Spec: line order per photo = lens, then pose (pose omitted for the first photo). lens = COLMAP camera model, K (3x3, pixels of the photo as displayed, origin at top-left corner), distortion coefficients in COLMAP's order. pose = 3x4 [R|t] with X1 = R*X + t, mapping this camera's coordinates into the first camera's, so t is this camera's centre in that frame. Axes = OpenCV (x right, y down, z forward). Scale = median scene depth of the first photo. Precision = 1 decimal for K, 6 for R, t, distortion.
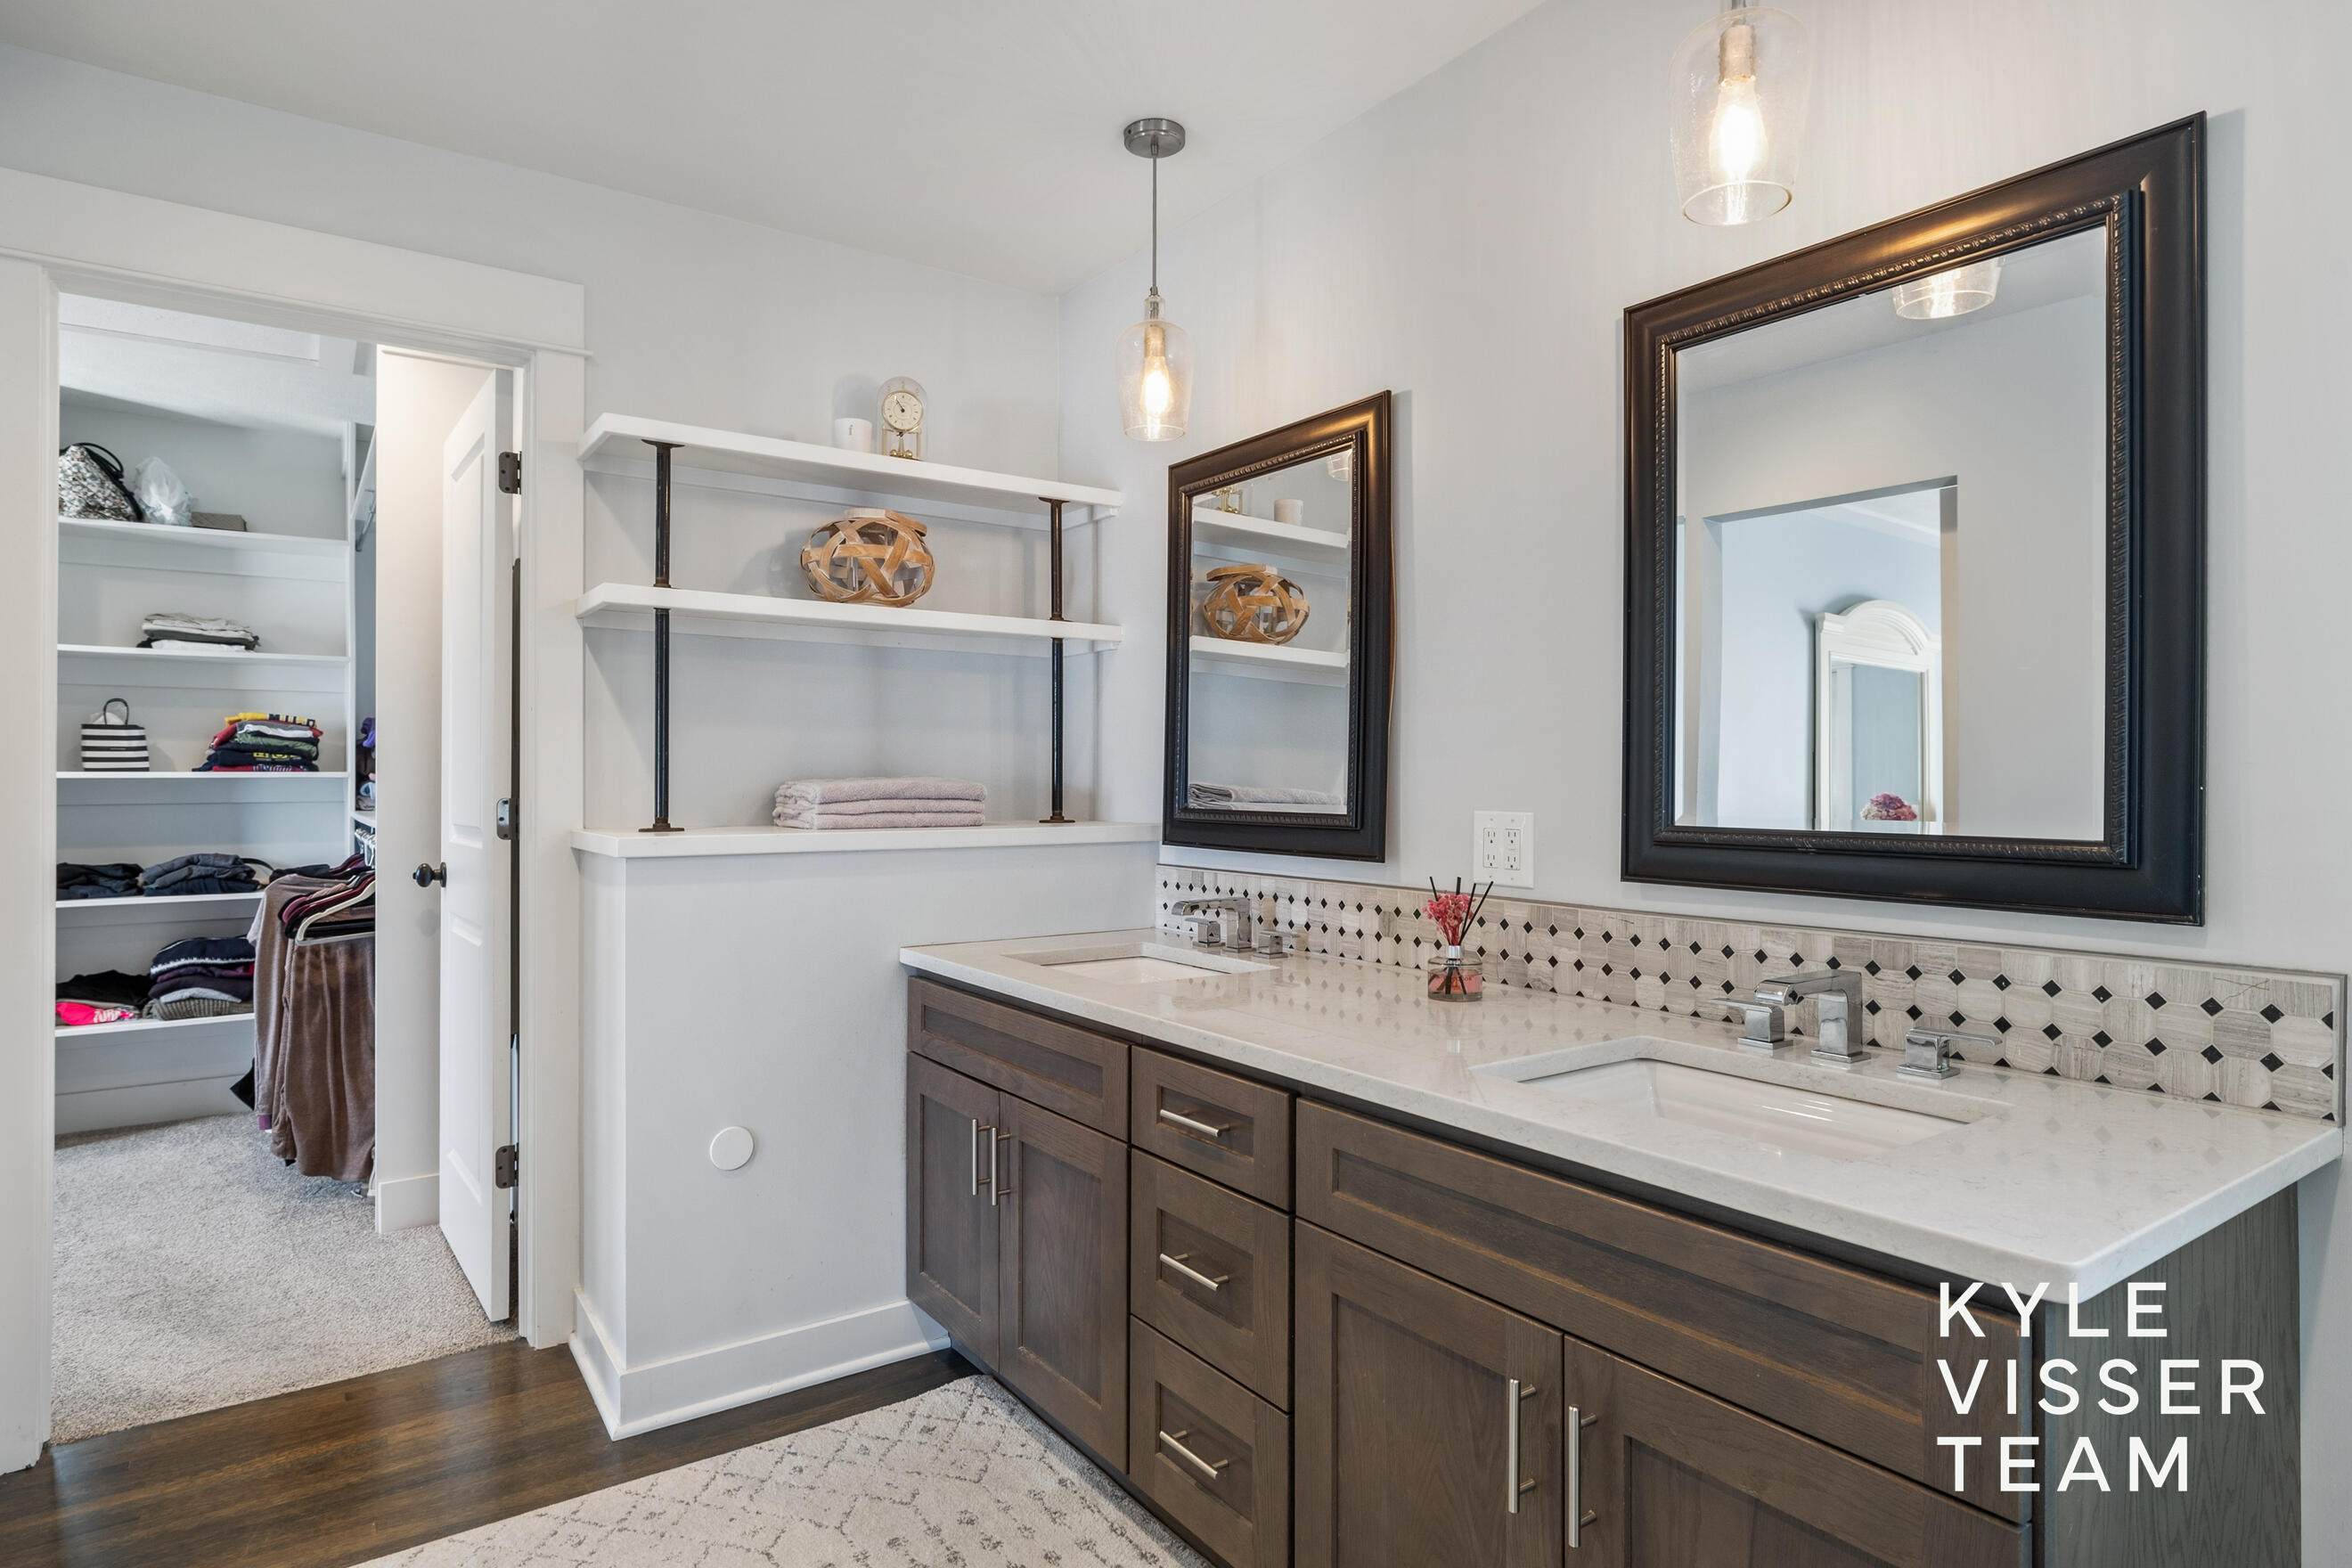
lens RADIAL K [[1255.7, 0, 1165.8], [0, 1255.7, 775.0], [0, 0, 1]] dist [0.005915, -0.000925]
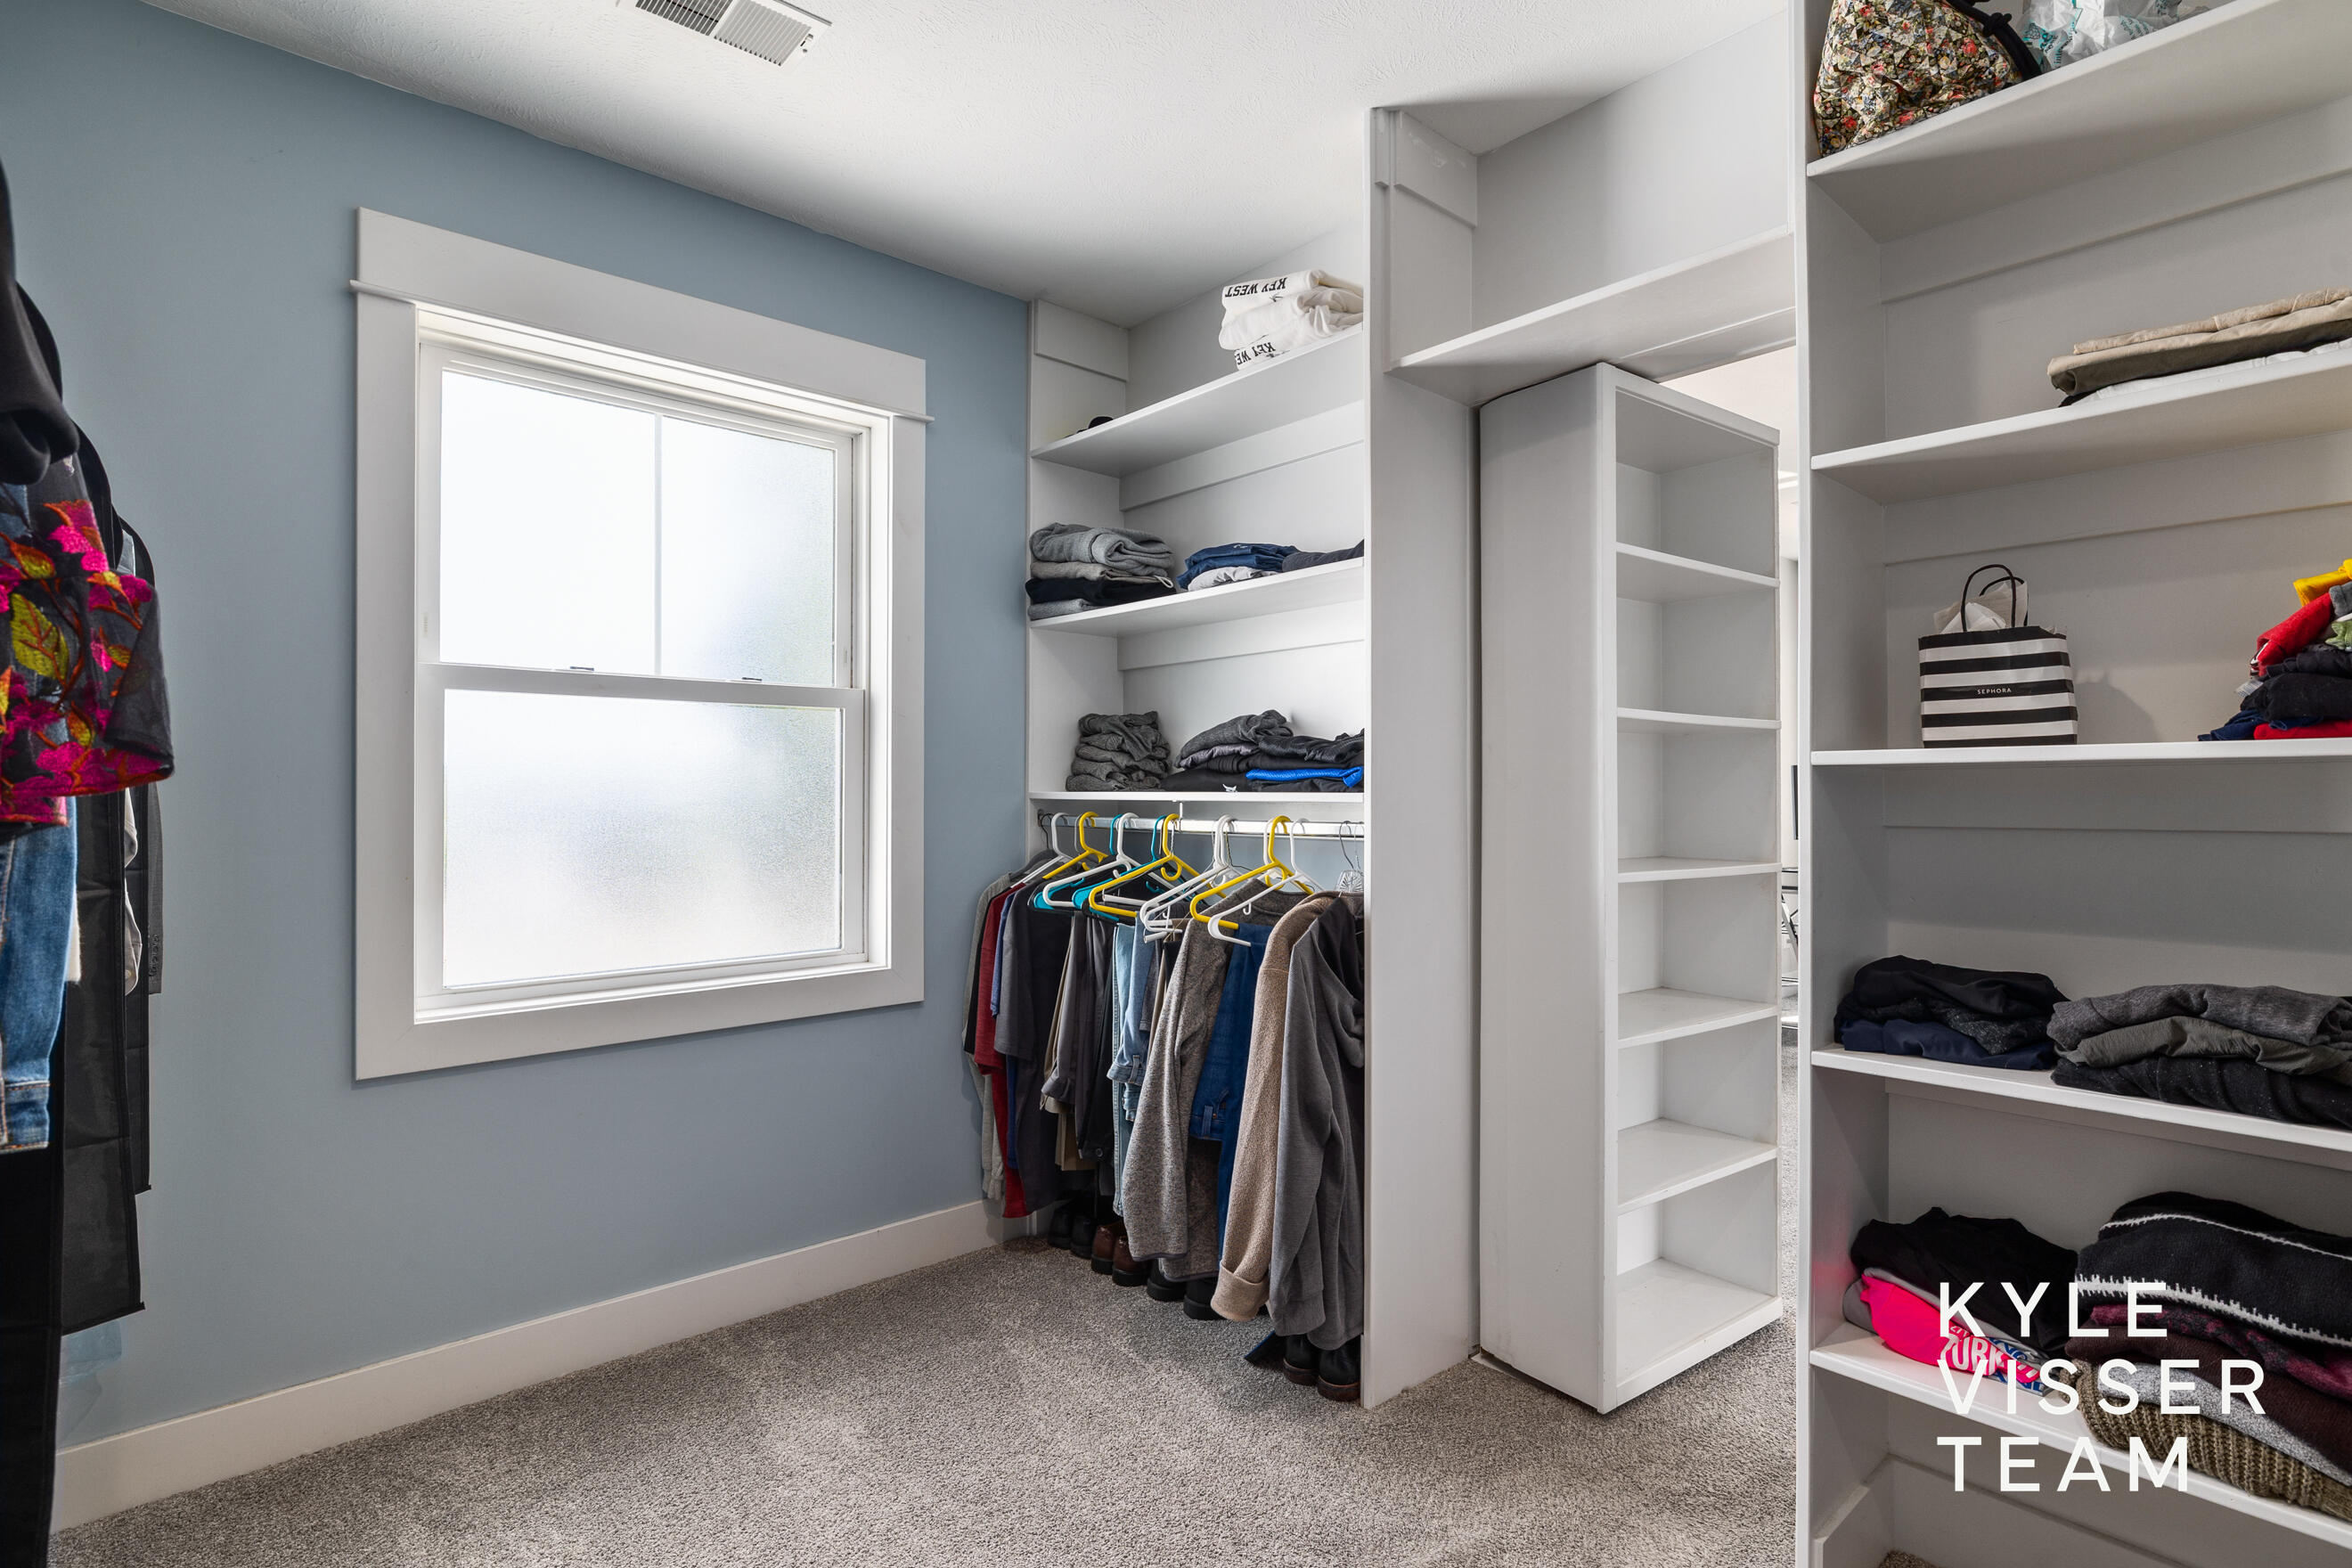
lens RADIAL K [[1147.8, 0, 1153.8], [0, 1147.8, 772.8], [0, 0, 1]] dist [-0.000467, 0.000044]
pose [[0.086244, -0.006547, -0.996252, -0.374443], [0.009191, 0.999941, -0.005775, 0.003901], [0.996232, -0.008658, 0.086300, 0.535101]]
